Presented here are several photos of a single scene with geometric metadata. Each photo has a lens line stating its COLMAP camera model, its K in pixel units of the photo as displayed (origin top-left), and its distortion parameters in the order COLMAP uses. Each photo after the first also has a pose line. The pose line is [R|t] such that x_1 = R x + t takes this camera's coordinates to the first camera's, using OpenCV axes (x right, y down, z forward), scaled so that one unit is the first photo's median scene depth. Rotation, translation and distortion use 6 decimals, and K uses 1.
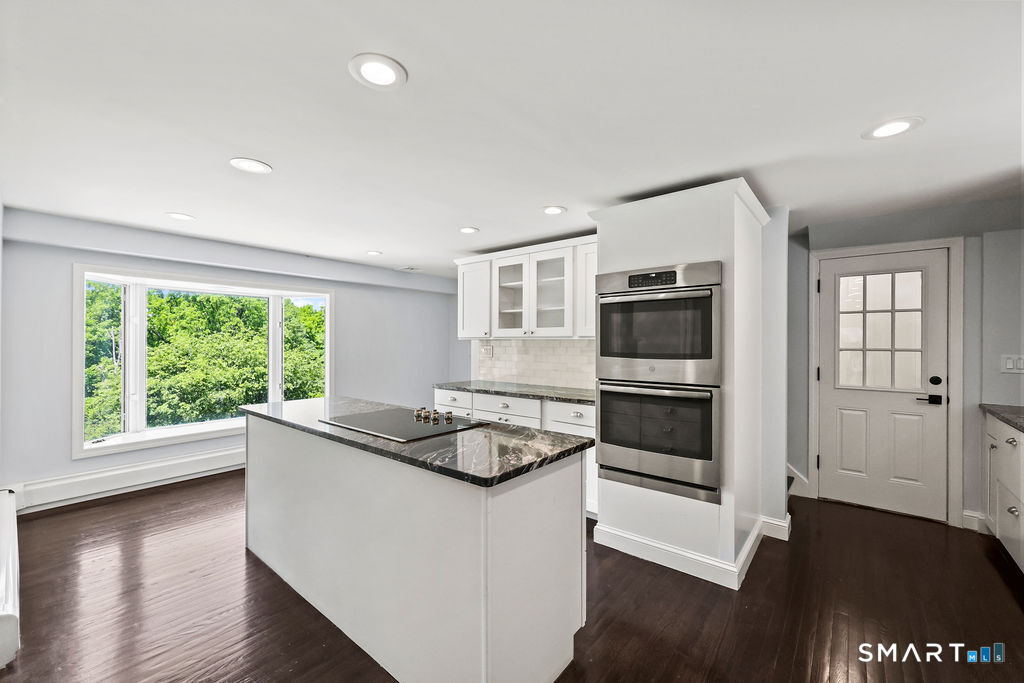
lens RADIAL K [[420.2, 0, 504.3], [0, 420.2, 342.8], [0, 0, 1]] dist [-0.001080, 0.000068]
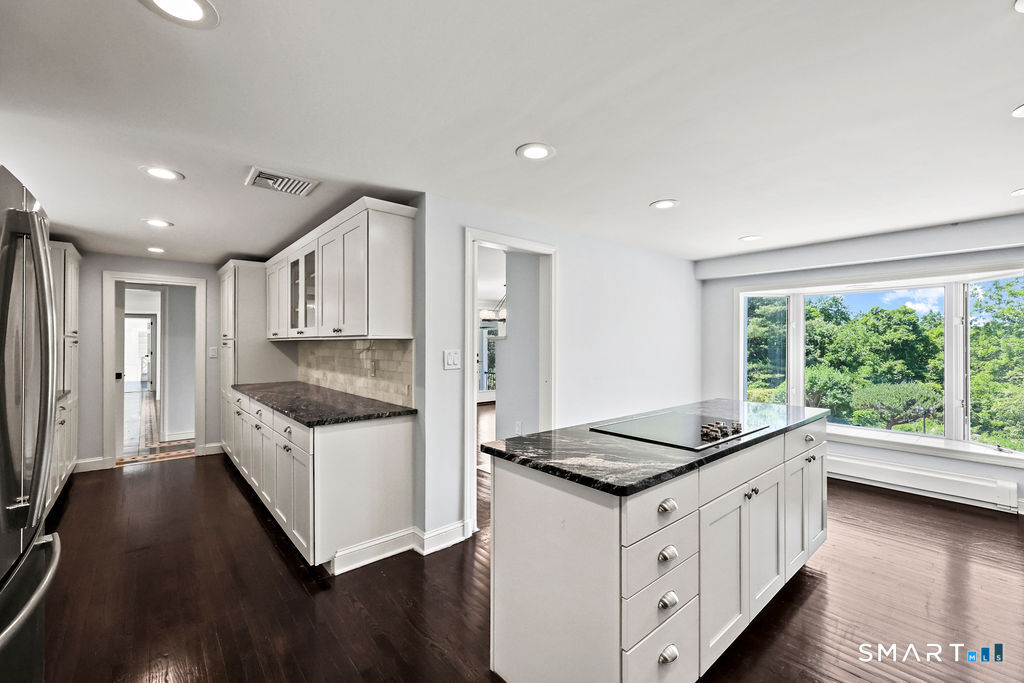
lens RADIAL K [[420.2, 0, 521.4], [0, 420.2, 343.9], [0, 0, 1]] dist [-0.001080, 0.000068]
pose [[-0.130923, -0.001674, -0.991391, 4.731569], [0.001963, 0.999996, -0.001947, 0.003215], [0.991391, -0.002201, -0.130919, 4.828988]]
